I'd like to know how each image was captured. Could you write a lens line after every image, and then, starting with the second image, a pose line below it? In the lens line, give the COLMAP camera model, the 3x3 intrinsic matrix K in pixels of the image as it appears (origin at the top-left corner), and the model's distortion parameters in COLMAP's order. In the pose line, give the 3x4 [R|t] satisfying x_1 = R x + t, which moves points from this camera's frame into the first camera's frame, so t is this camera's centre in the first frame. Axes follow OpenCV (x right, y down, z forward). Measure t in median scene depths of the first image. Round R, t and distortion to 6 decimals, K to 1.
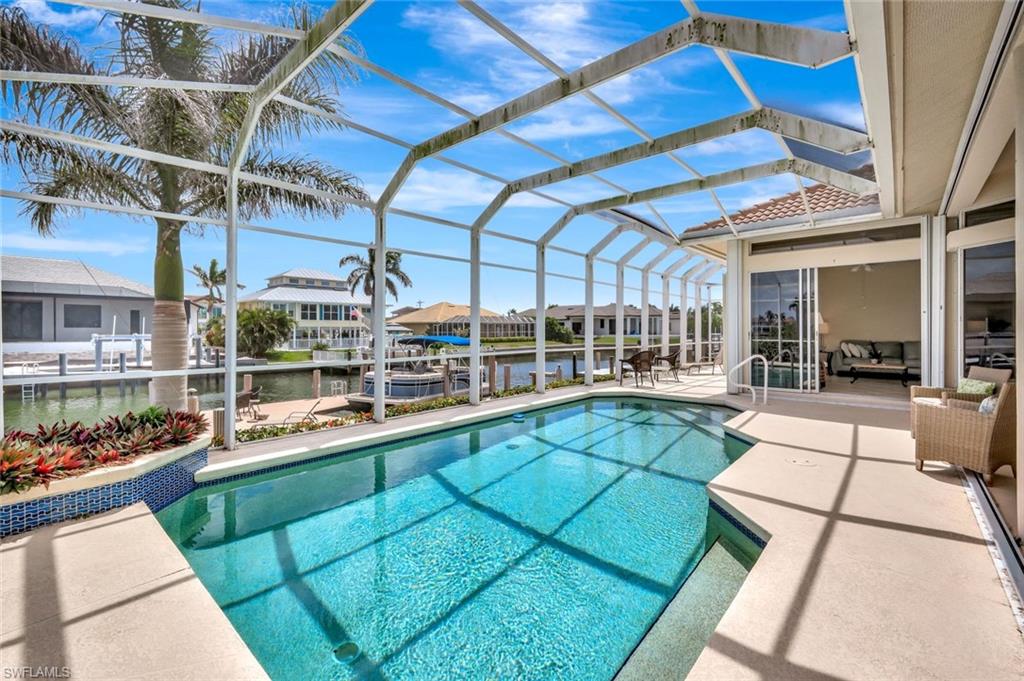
lens RADIAL K [[425.6, 0, 512.9], [0, 425.6, 331.3], [0, 0, 1]] dist [-0.000337, -0.000290]
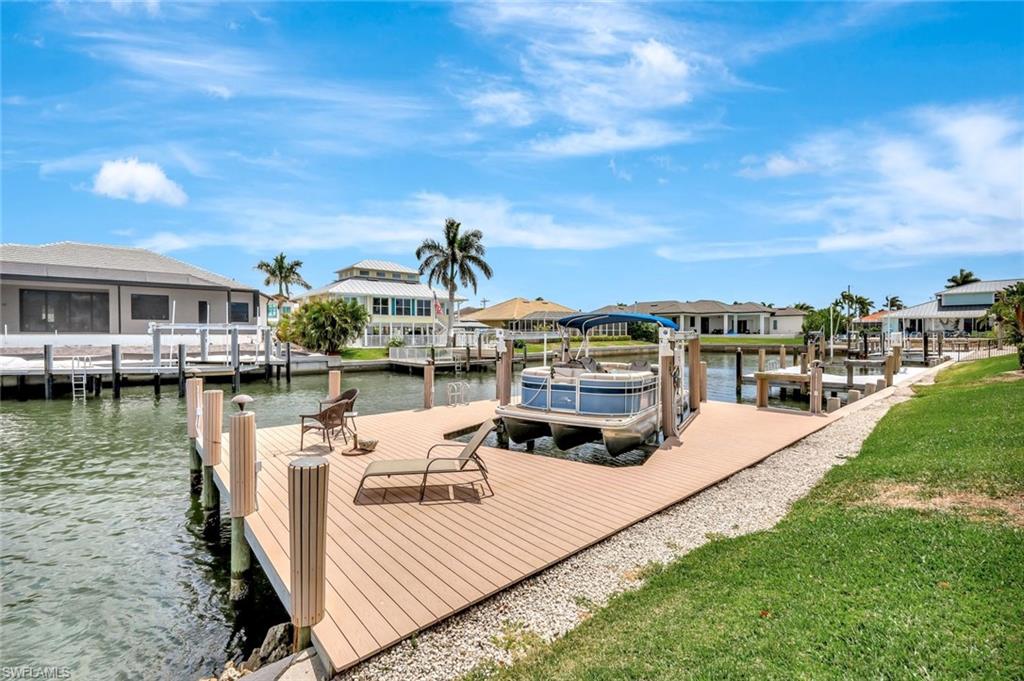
lens RADIAL K [[428.4, 0, 515.1], [0, 428.4, 339.0], [0, 0, 1]] dist [0.000395, 0.000042]
pose [[0.993203, 0.002834, -0.116361, -0.092422], [-0.001574, 0.999939, 0.010916, 0.015215], [0.116385, -0.010659, 0.993147, 0.130020]]
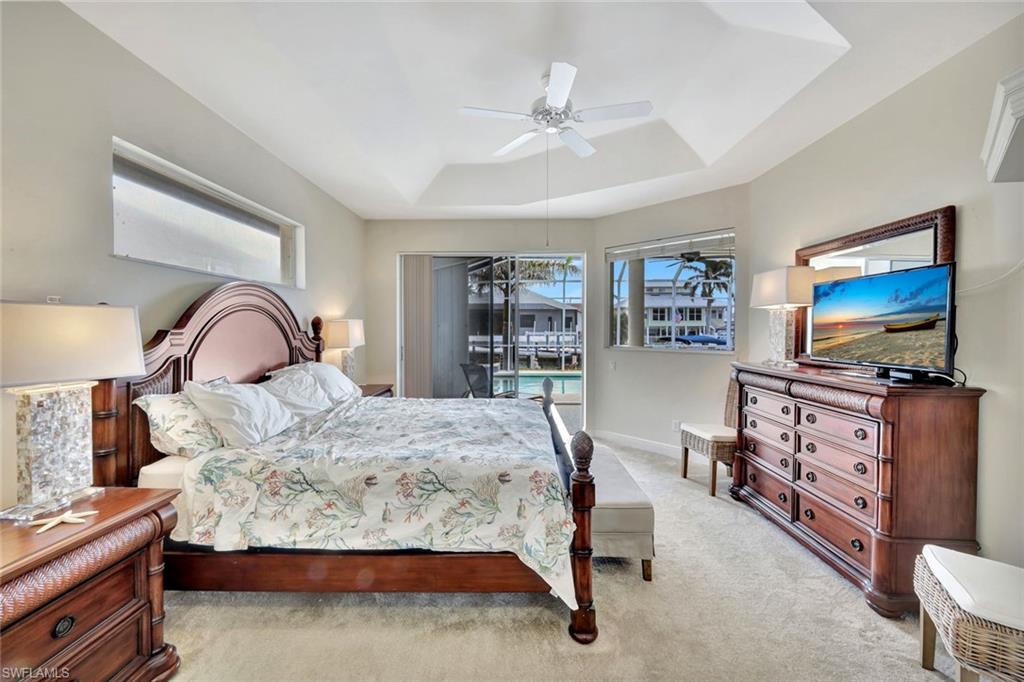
lens RADIAL K [[428.4, 0, 515.1], [0, 428.4, 339.5], [0, 0, 1]] dist [0.000395, 0.000042]
pose [[0.656940, 0.018909, -0.753706, 0.187194], [-0.002245, 0.999730, 0.023125, -0.001139], [0.753940, -0.013500, 0.656805, -0.122791]]
